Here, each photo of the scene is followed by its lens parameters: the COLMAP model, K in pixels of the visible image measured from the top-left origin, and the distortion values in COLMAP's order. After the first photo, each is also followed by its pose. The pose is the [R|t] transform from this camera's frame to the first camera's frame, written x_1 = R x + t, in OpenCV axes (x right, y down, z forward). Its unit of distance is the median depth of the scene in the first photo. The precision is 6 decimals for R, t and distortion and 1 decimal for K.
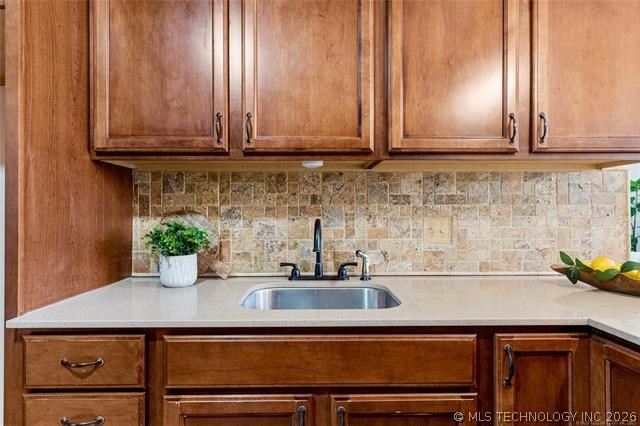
lens RADIAL K [[343.4, 0, 321.2], [0, 343.4, 213.4], [0, 0, 1]] dist [0.002607, 0.000165]
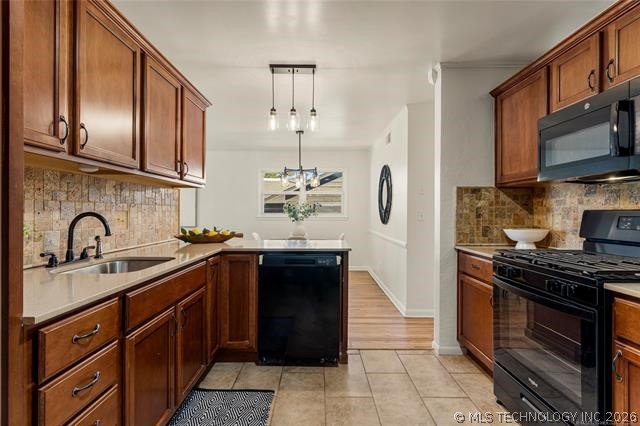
lens RADIAL K [[319.3, 0, 316.8], [0, 319.3, 212.1], [0, 0, 1]] dist [0.004839, -0.002033]
pose [[0.020053, 0.002939, 0.999795, -1.042297], [-0.002543, 0.999993, -0.002888, 0.015918], [-0.999796, -0.002484, 0.020061, 0.122243]]
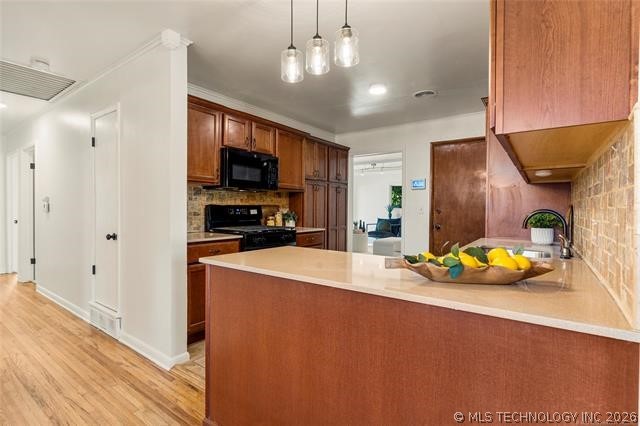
lens RADIAL K [[319.3, 0, 321.5], [0, 319.3, 212.7], [0, 0, 1]] dist [0.004839, -0.002033]
pose [[-0.592574, 0.007485, -0.805481, 1.504196], [-0.010245, 0.999806, 0.016828, 0.012760], [0.805451, 0.018224, -0.592383, 0.935644]]
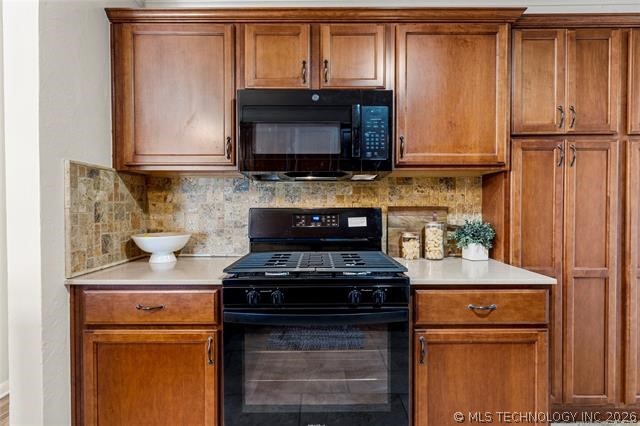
lens RADIAL K [[343.4, 0, 322.1], [0, 343.4, 210.7], [0, 0, 1]] dist [0.002607, 0.000165]
pose [[-0.999897, 0.003448, 0.013903, -0.022185], [0.003566, 0.999958, 0.008485, 0.001900], [-0.013873, 0.008534, -0.999867, 0.315017]]
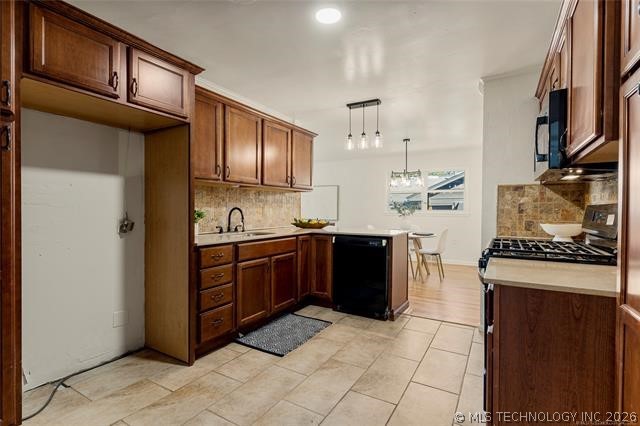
lens RADIAL K [[310.3, 0, 319.3], [0, 310.3, 212.8], [0, 0, 1]] dist [0.005800, 0.001002]
pose [[0.519478, -0.004974, 0.854469, -1.463623], [-0.006146, 0.999935, 0.009557, 0.027297], [-0.854462, -0.010217, 0.519414, -0.634589]]
